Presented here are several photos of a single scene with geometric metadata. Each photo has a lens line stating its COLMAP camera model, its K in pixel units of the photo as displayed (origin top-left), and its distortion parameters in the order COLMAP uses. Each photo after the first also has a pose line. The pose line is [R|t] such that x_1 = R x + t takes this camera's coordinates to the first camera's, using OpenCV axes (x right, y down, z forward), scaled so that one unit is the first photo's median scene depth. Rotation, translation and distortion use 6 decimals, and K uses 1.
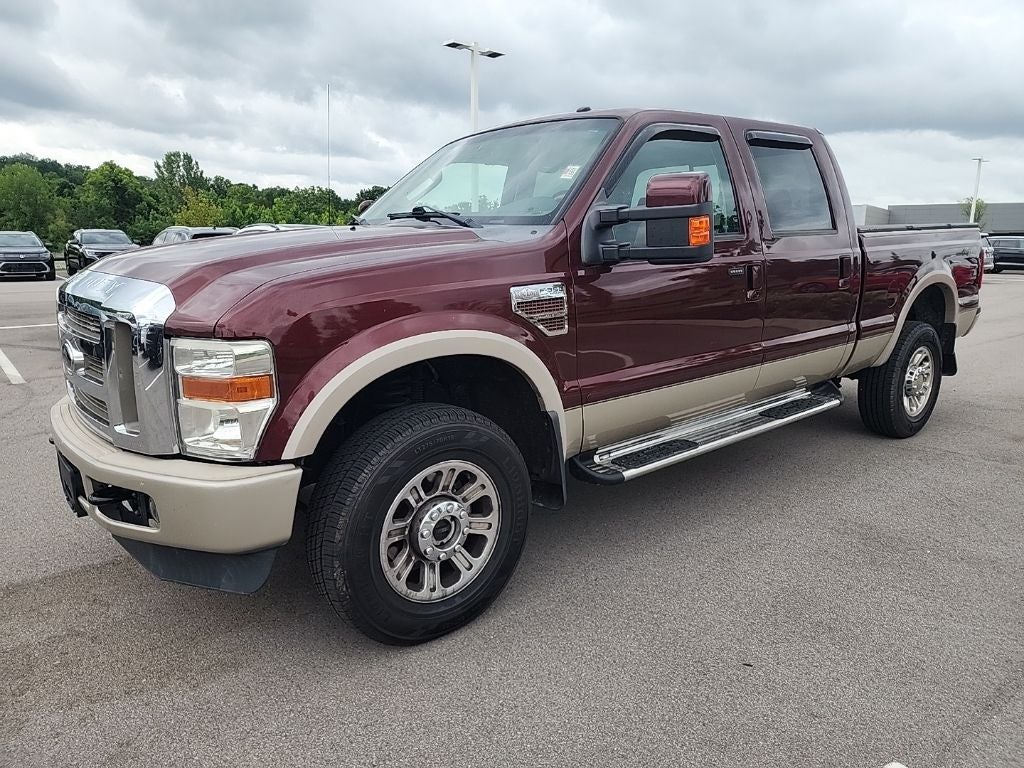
lens RADIAL K [[713.7, 0, 504.2], [0, 713.7, 378.2], [0, 0, 1]] dist [0.067946, -0.072744]
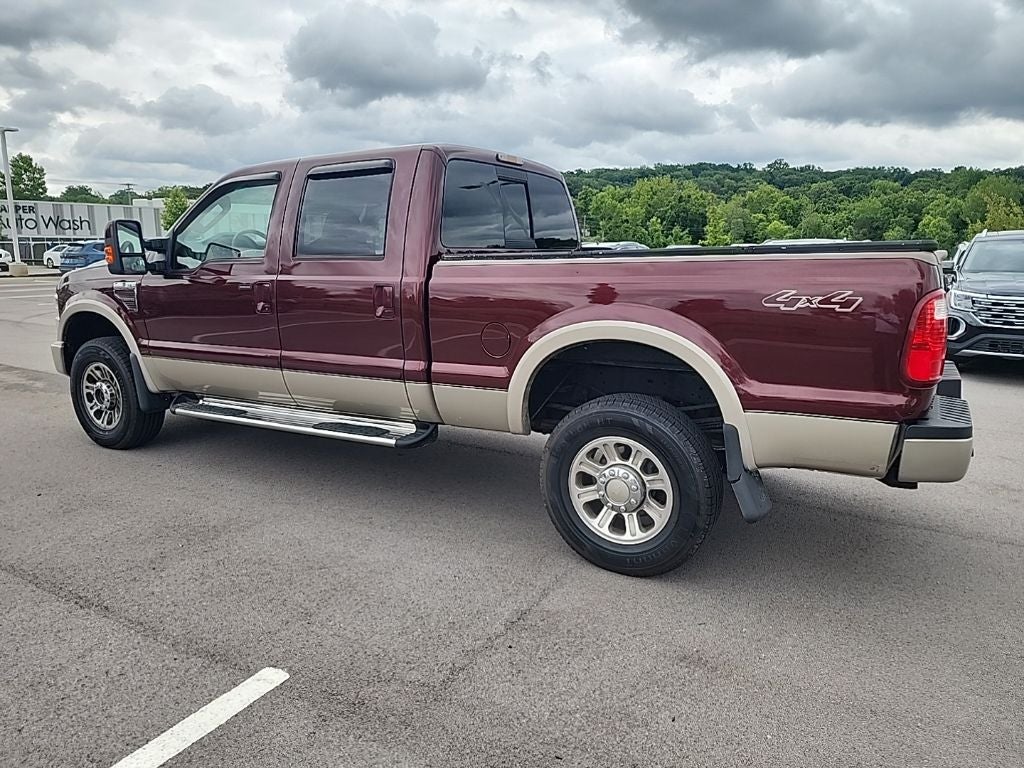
lens RADIAL K [[685.6, 0, 503.0], [0, 685.6, 375.9], [0, 0, 1]] dist [0.071523, -0.067170]
pose [[0.320363, 0.173182, -0.931330, 2.009663], [-0.180691, 0.976268, 0.119384, -0.276446], [0.929902, 0.130037, 0.344052, 1.274701]]
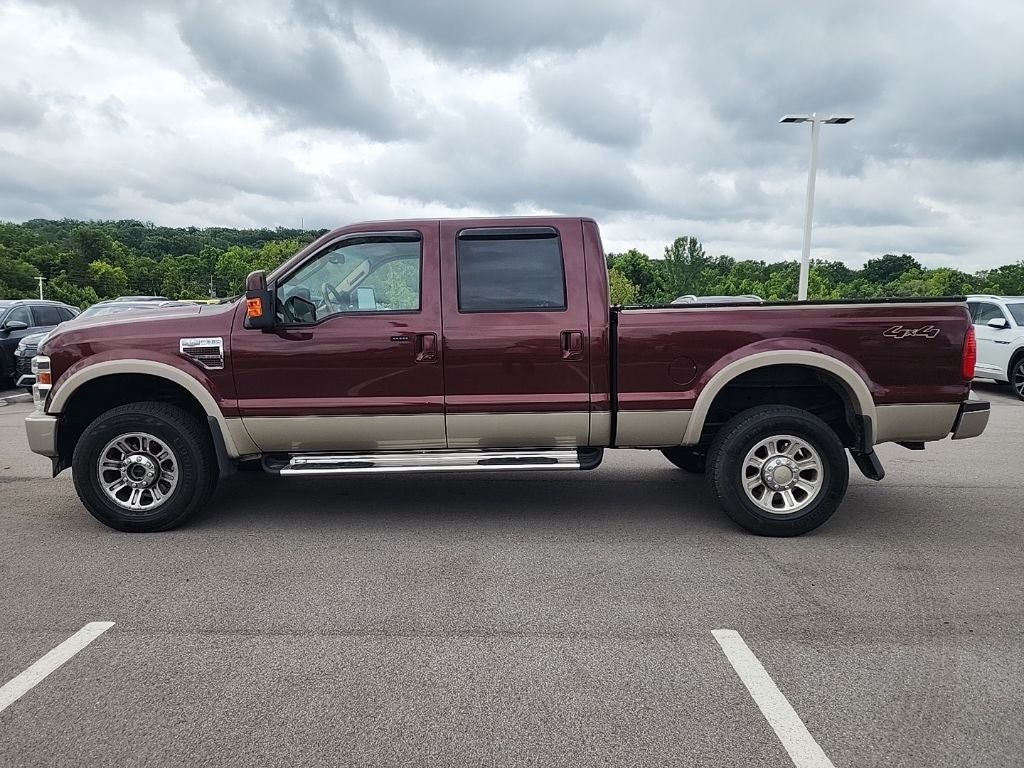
lens RADIAL K [[685.6, 0, 503.0], [0, 685.6, 375.9], [0, 0, 1]] dist [0.071523, -0.067170]
pose [[0.740008, 0.064501, -0.669498, 1.613785], [-0.129200, 0.990486, -0.047381, -0.055846], [0.660072, 0.121561, 0.741301, 0.258307]]
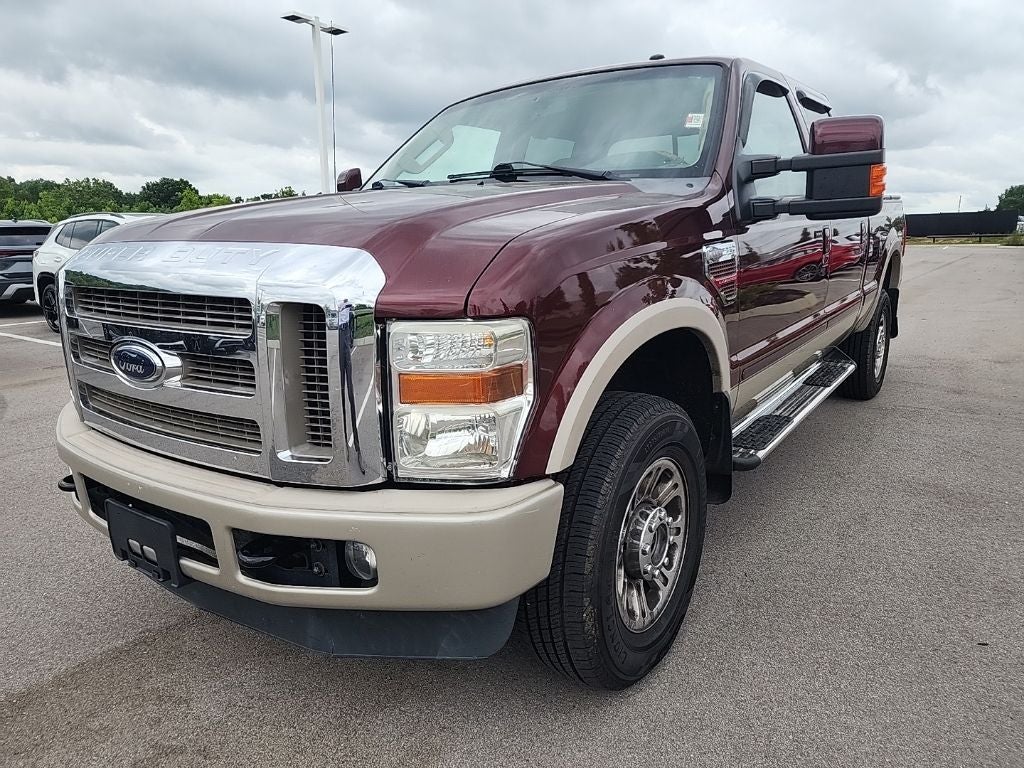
lens RADIAL K [[734.0, 0, 512.0], [0, 734.0, 384.0], [0, 0, 1]] dist [0.017099, -0.000402]
pose [[0.962897, -0.077035, 0.258642, -0.414053], [0.074365, 0.997028, 0.020107, 0.000135], [-0.259422, -0.000127, 0.965764, 0.202629]]
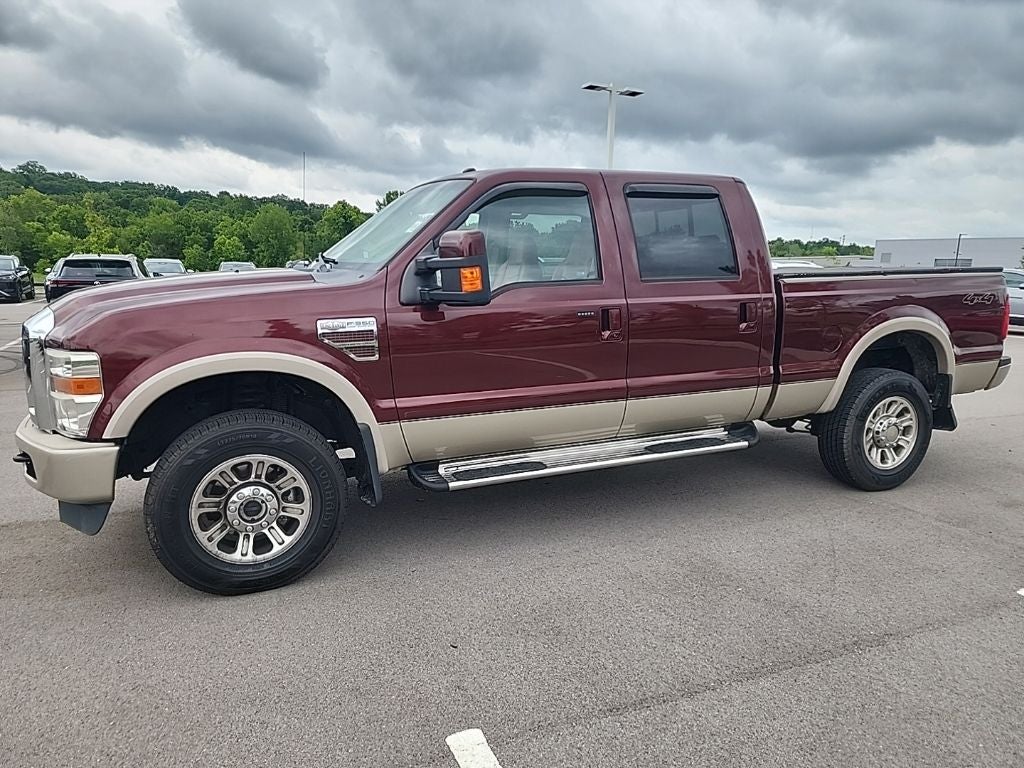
lens RADIAL K [[699.0, 0, 499.2], [0, 699.0, 380.9], [0, 0, 1]] dist [0.063817, -0.062241]
pose [[0.956351, 0.057801, -0.286448, 0.628542], [-0.067076, 0.997490, -0.022664, -0.014647], [0.284419, 0.040888, 0.957828, -0.078901]]
